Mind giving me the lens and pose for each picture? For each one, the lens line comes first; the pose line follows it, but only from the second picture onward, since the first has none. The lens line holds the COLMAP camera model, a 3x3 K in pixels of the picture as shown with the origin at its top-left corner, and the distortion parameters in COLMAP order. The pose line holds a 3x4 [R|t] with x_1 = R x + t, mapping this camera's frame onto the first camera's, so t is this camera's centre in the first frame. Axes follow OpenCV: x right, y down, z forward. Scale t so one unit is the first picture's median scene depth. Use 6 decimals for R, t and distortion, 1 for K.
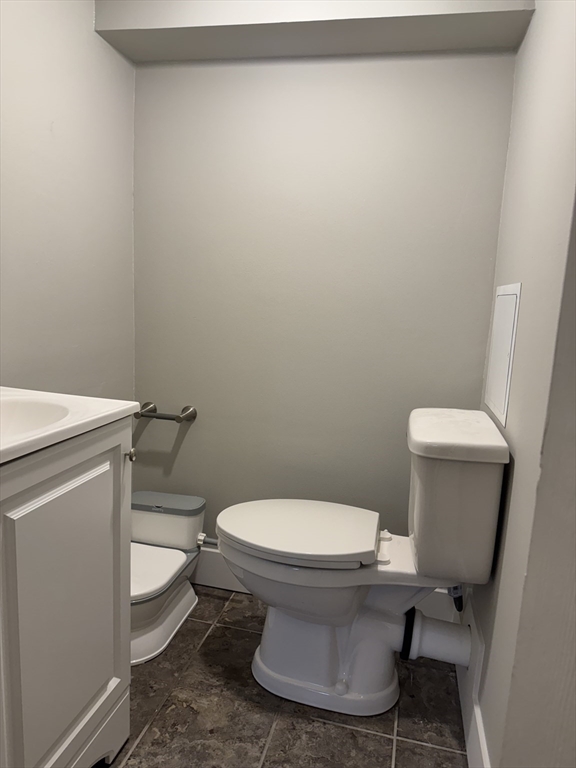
lens RADIAL K [[527.6, 0, 288.0], [0, 527.6, 384.0], [0, 0, 1]] dist [0.068280, -0.097273]
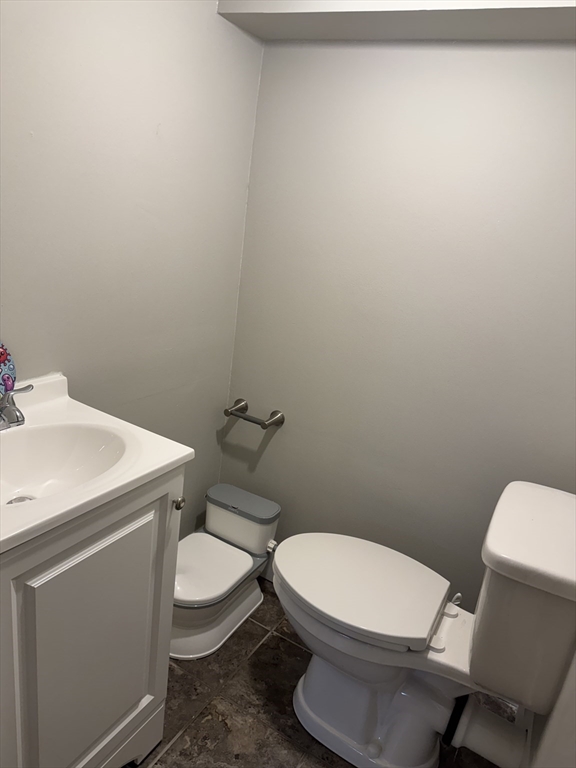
lens RADIAL K [[527.6, 0, 288.0], [0, 527.6, 384.0], [0, 0, 1]] dist [0.068280, -0.097273]
pose [[0.957024, 0.153591, -0.245998, 0.083955], [-0.124158, 0.983567, 0.131079, -0.182495], [0.262088, -0.094903, 0.960366, 0.092941]]
